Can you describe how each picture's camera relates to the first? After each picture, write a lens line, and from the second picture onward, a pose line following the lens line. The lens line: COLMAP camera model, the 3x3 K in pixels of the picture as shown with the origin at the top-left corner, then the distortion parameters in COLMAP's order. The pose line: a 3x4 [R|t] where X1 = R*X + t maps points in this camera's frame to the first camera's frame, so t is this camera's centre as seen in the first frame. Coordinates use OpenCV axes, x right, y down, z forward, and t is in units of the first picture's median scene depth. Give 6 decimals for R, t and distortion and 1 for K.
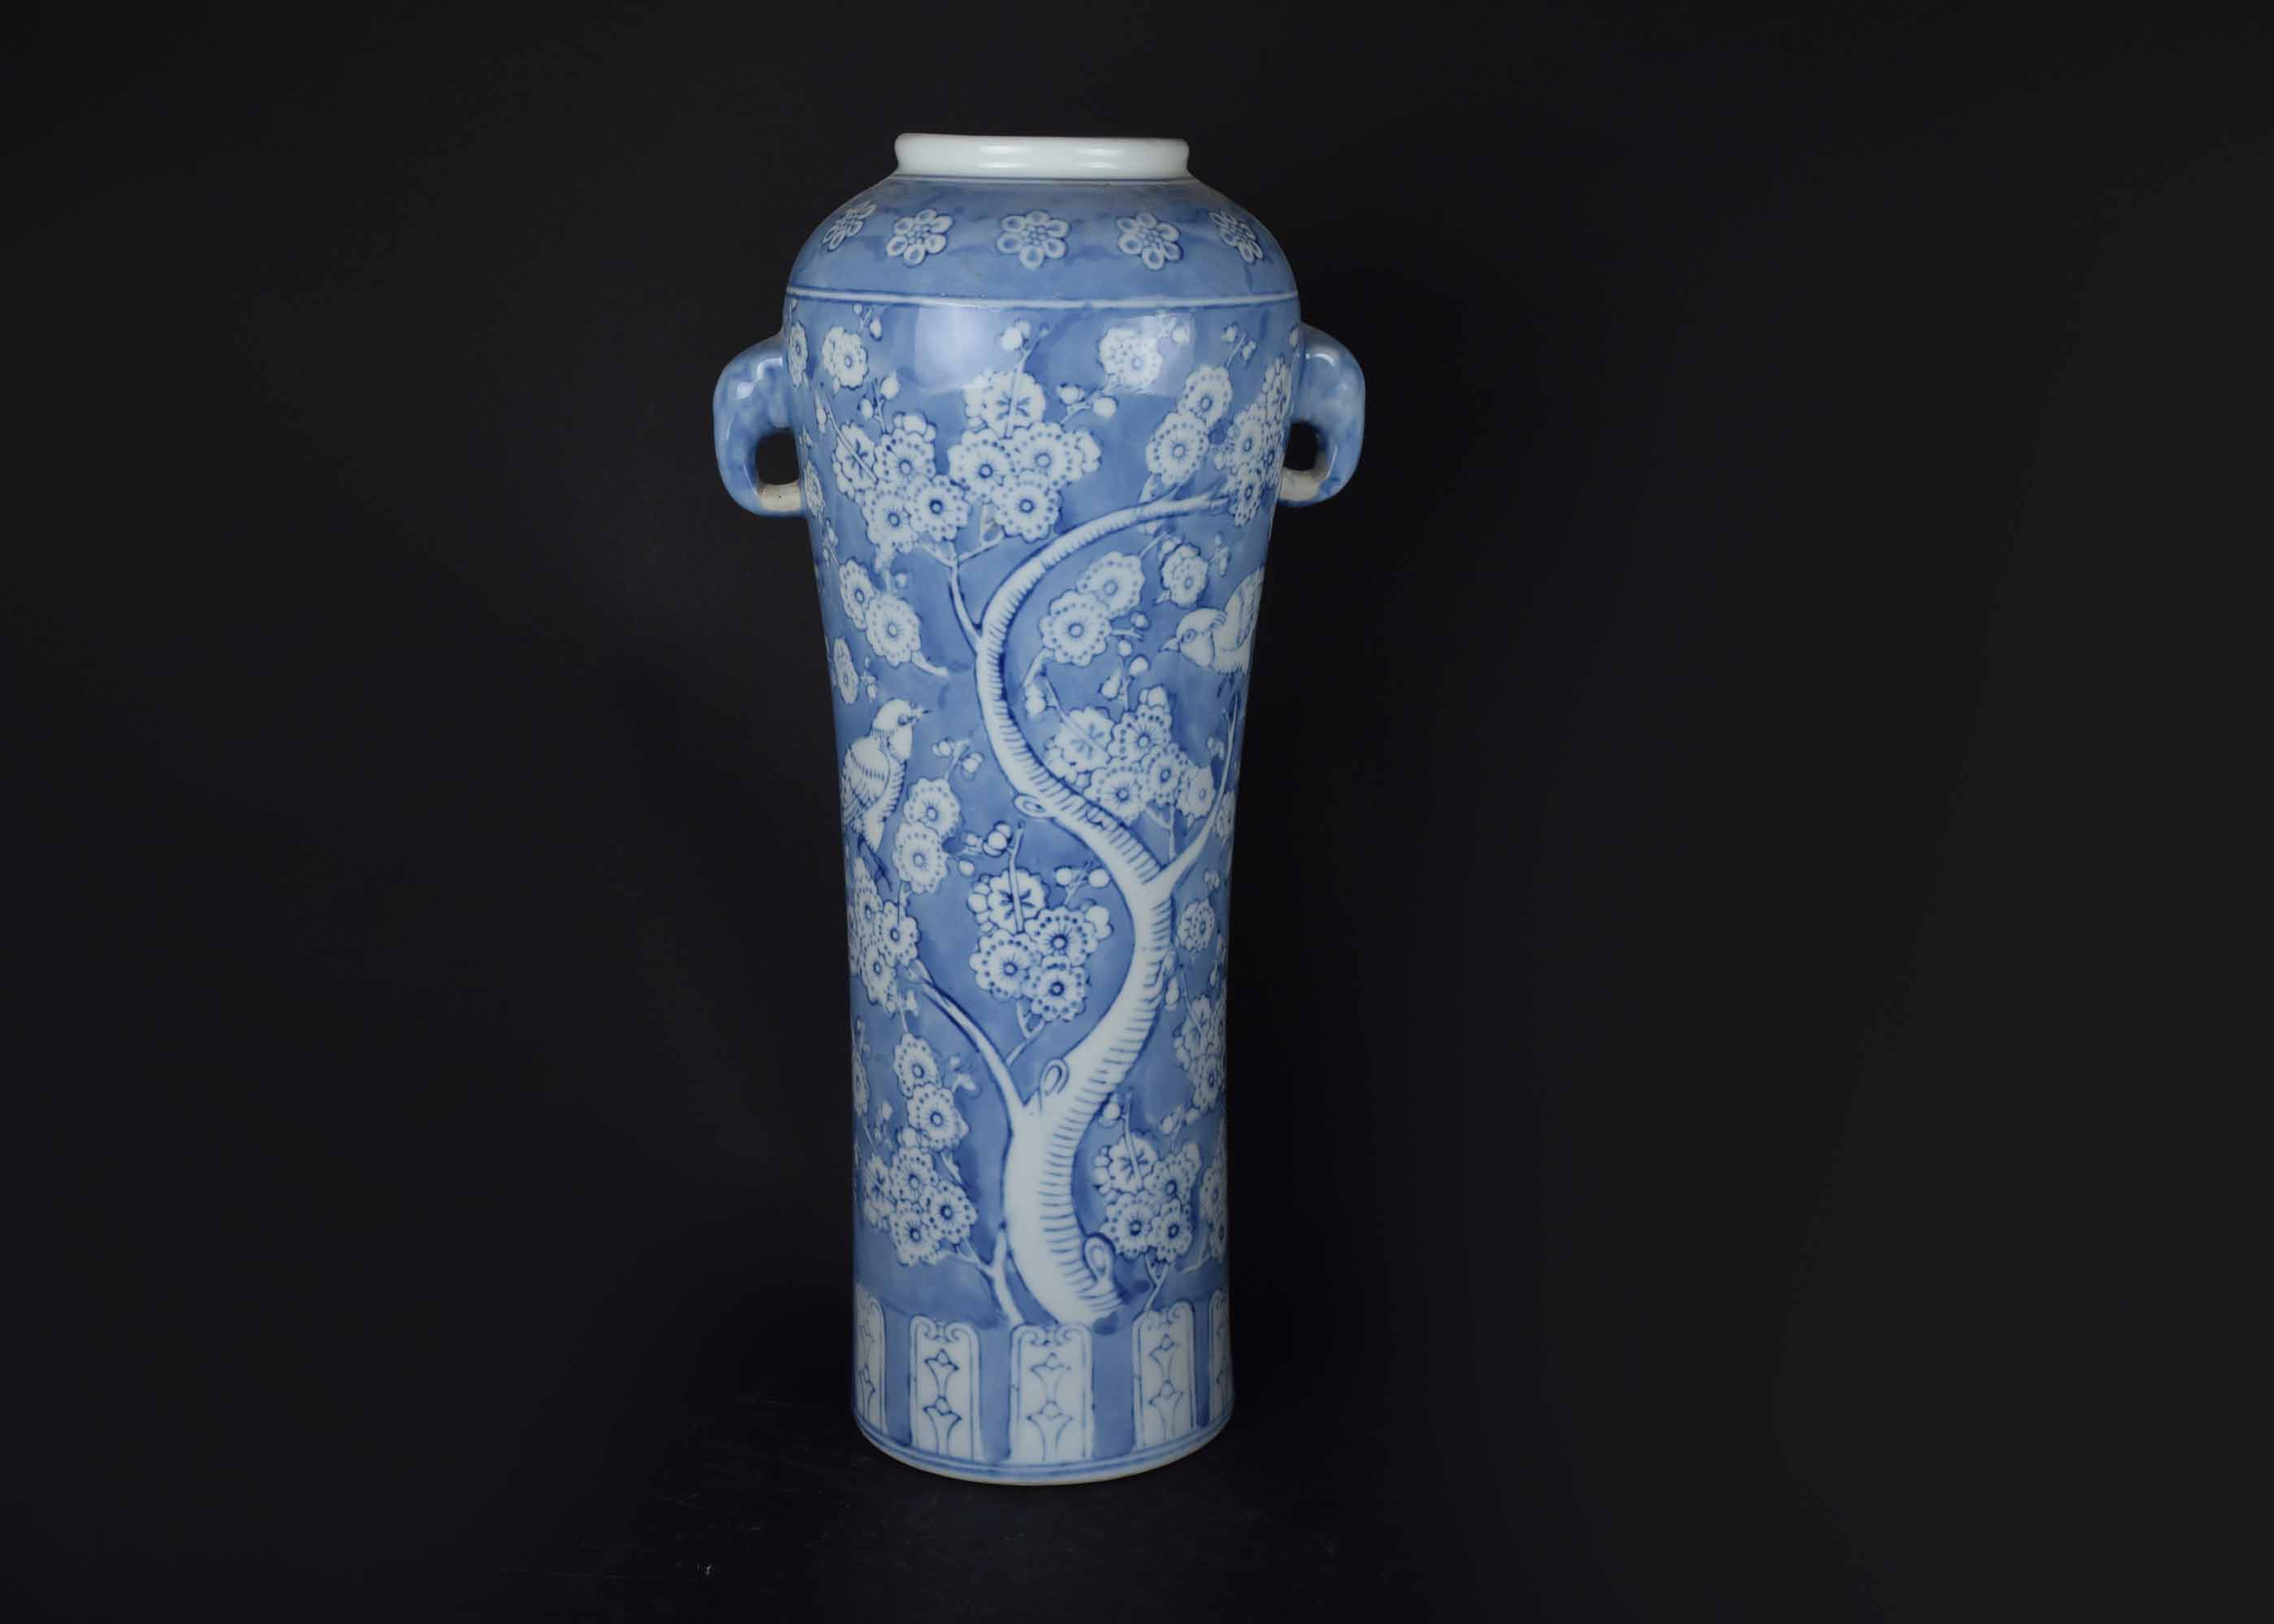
lens RADIAL K [[3208.2, 0, 1139.1], [0, 3208.2, 814.0], [0, 0, 1]] dist [-0.016188, 0.000000]
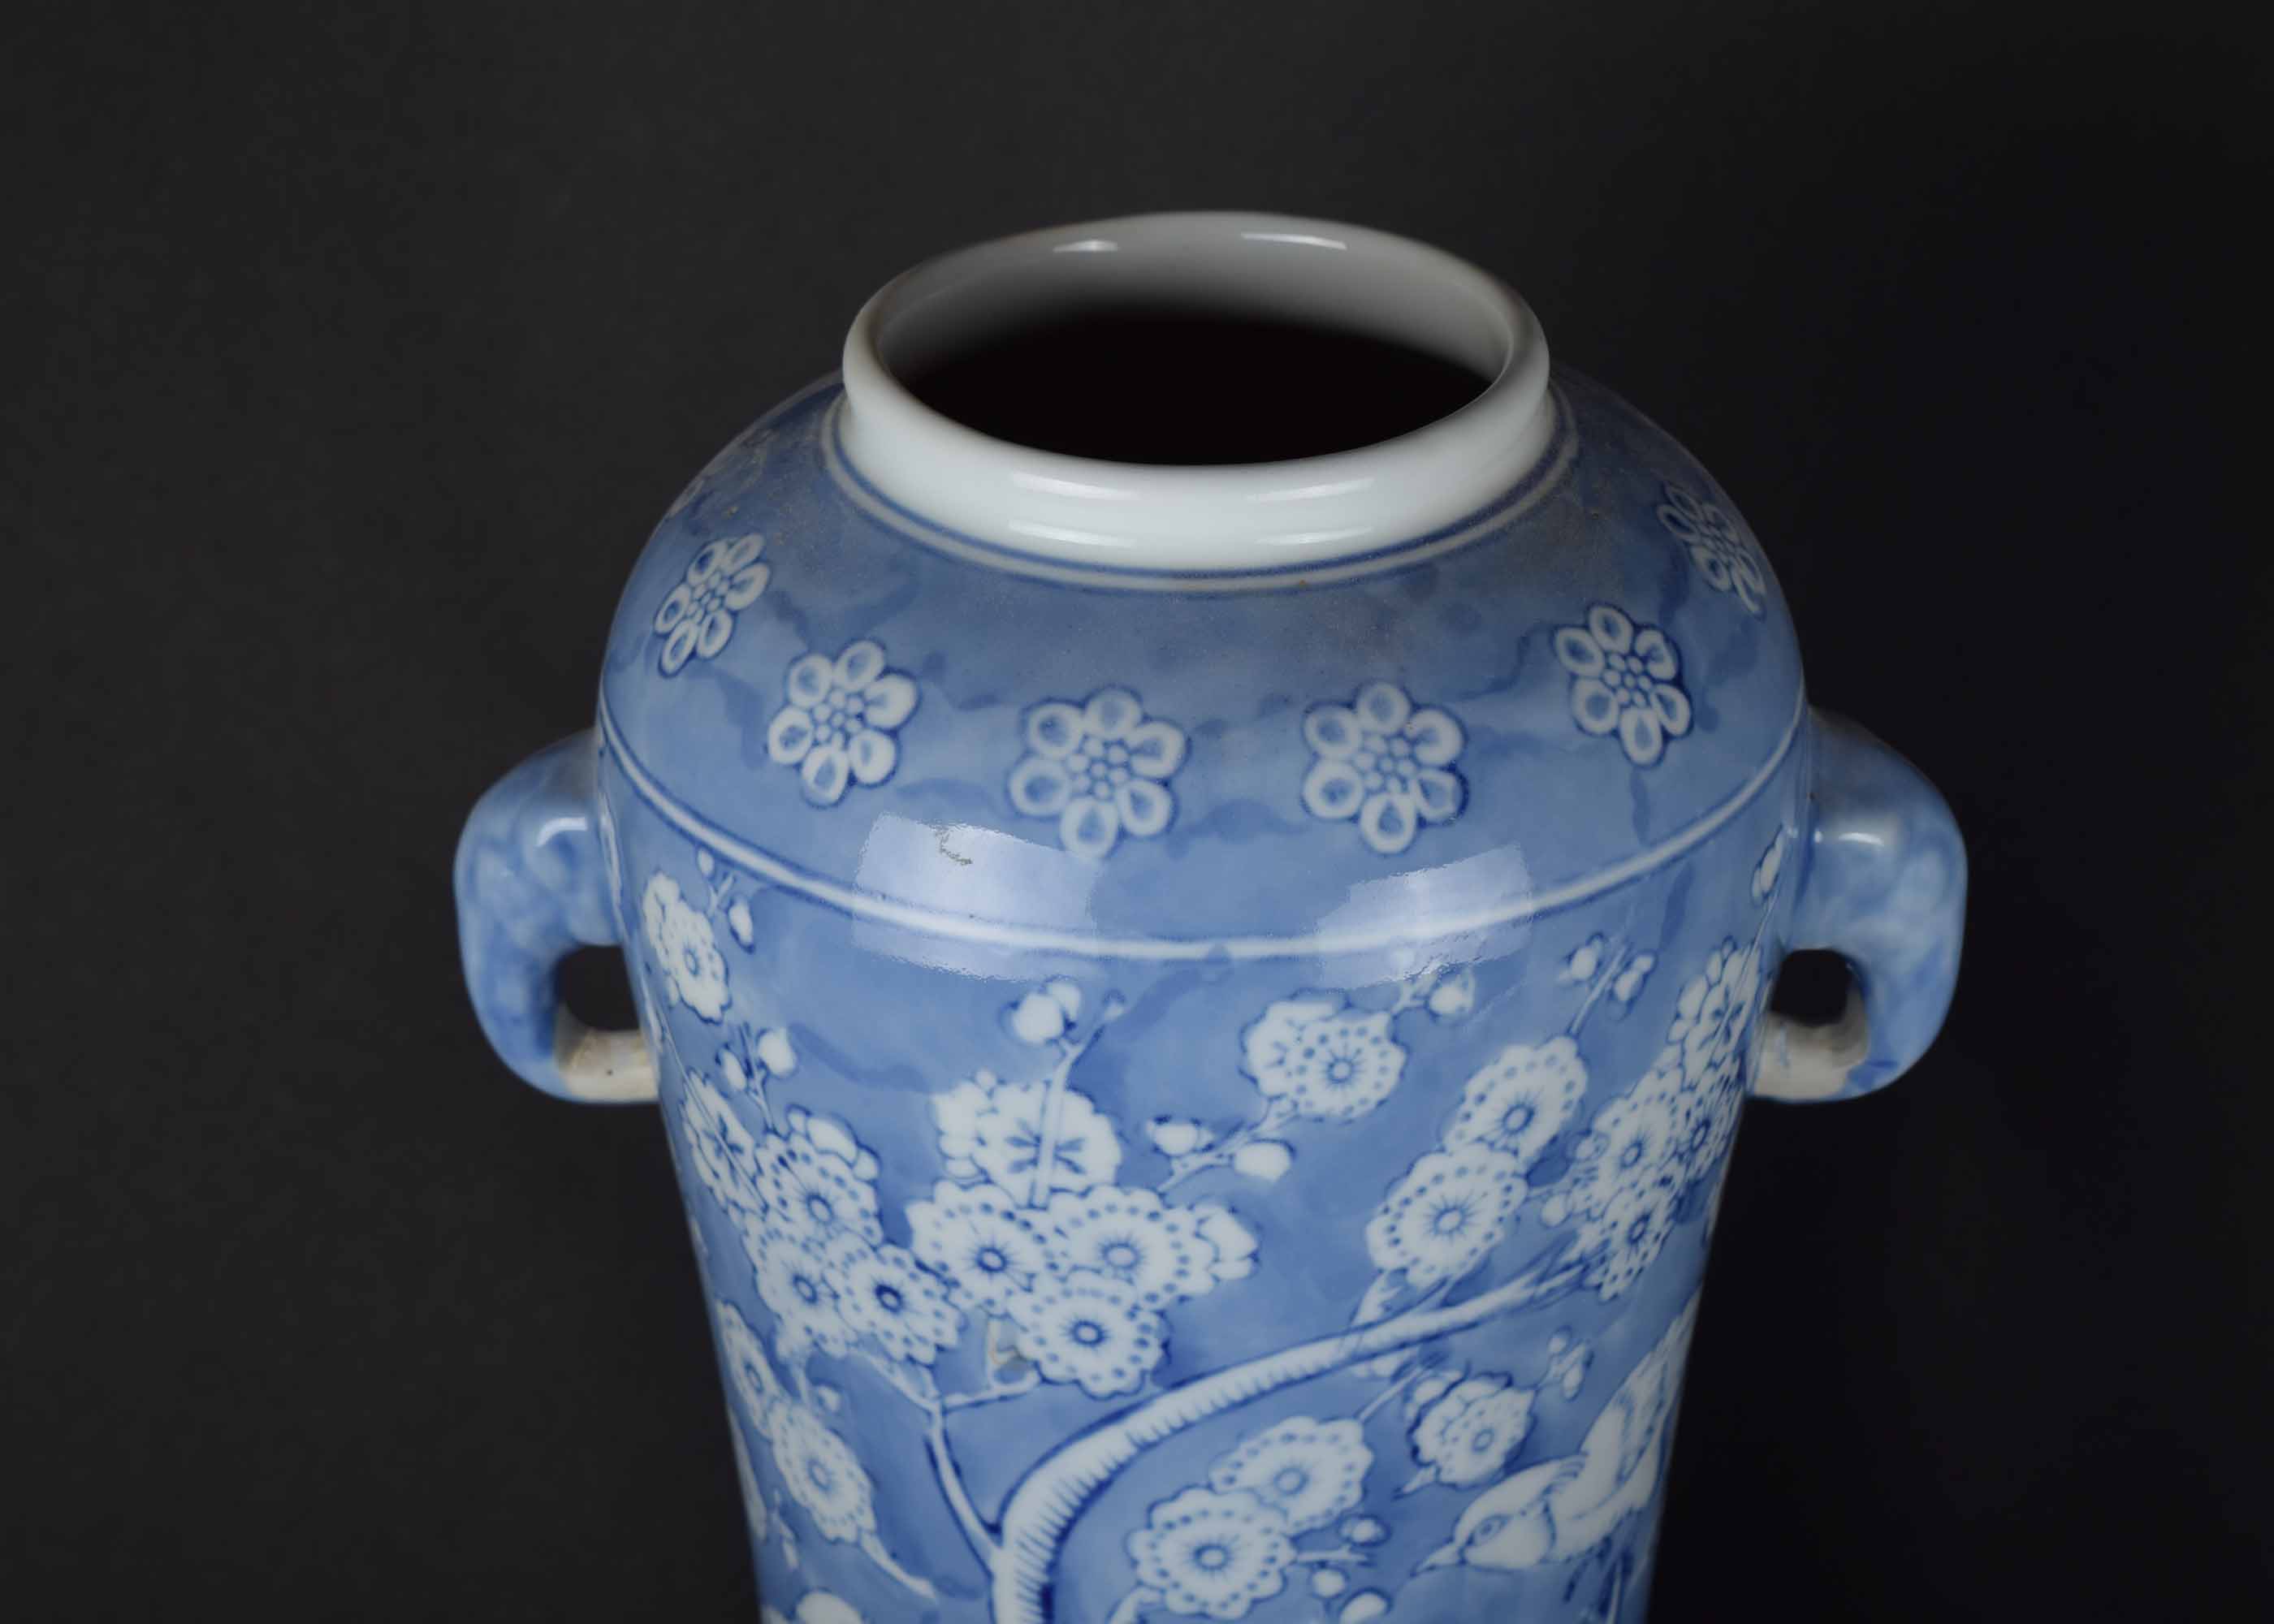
lens RADIAL K [[5234.0, 0, 1132.9], [0, 5234.0, 808.7], [0, 0, 1]] dist [0.107866, 0.000000]
pose [[0.983727, 0.064537, -0.167680, 0.083508], [-0.014784, 0.959173, 0.282434, -0.359023], [0.179062, -0.275359, 0.944518, 0.353477]]
